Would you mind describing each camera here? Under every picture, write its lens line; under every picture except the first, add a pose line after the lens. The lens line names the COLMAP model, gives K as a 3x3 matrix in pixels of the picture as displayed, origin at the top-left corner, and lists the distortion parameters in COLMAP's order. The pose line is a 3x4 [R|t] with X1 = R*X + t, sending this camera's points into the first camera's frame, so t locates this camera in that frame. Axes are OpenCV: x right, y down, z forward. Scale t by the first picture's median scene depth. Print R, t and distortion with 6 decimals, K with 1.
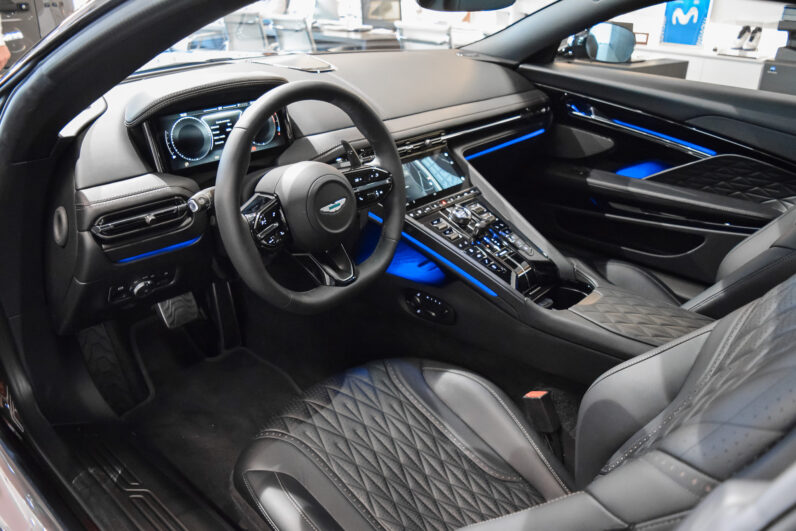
lens RADIAL K [[620.7, 0, 398.0], [0, 620.7, 265.5], [0, 0, 1]] dist [-0.100707, 0.016888]
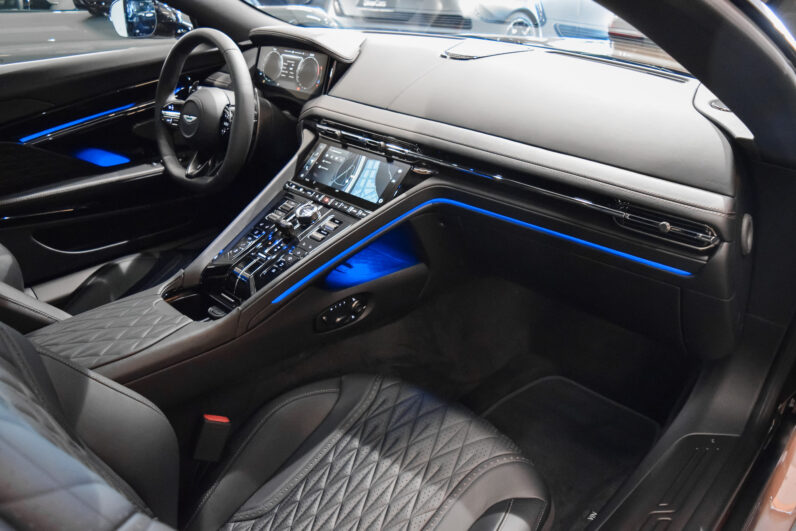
lens RADIAL K [[620.7, 0, 398.0], [0, 620.7, 265.5], [0, 0, 1]] dist [-0.100707, 0.016888]
pose [[-0.029857, 0.423342, -0.905478, 0.842283], [-0.455207, 0.800731, 0.389379, -0.384489], [0.889885, 0.423805, 0.168801, 0.889341]]
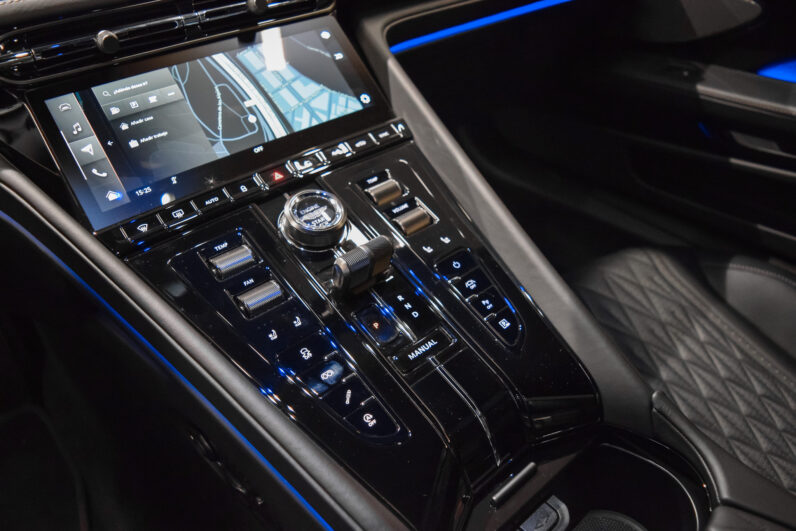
lens RADIAL K [[620.7, 0, 398.0], [0, 620.7, 265.5], [0, 0, 1]] dist [-0.100707, 0.016888]
pose [[0.991823, 0.023967, -0.125350, 0.168943], [-0.002448, 0.985600, 0.169075, -0.100257], [0.127597, -0.167386, 0.977600, 0.597404]]
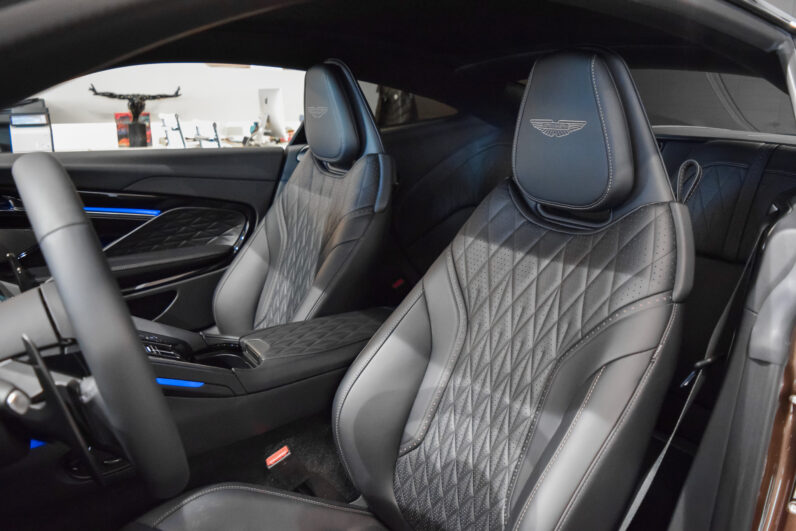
lens RADIAL K [[620.7, 0, 398.0], [0, 620.7, 265.5], [0, 0, 1]] dist [-0.100707, 0.016888]
pose [[0.249326, -0.250590, 0.935436, -0.425934], [0.398583, 0.906887, 0.136706, -0.088146], [-0.882592, 0.338764, 0.325992, 0.342409]]
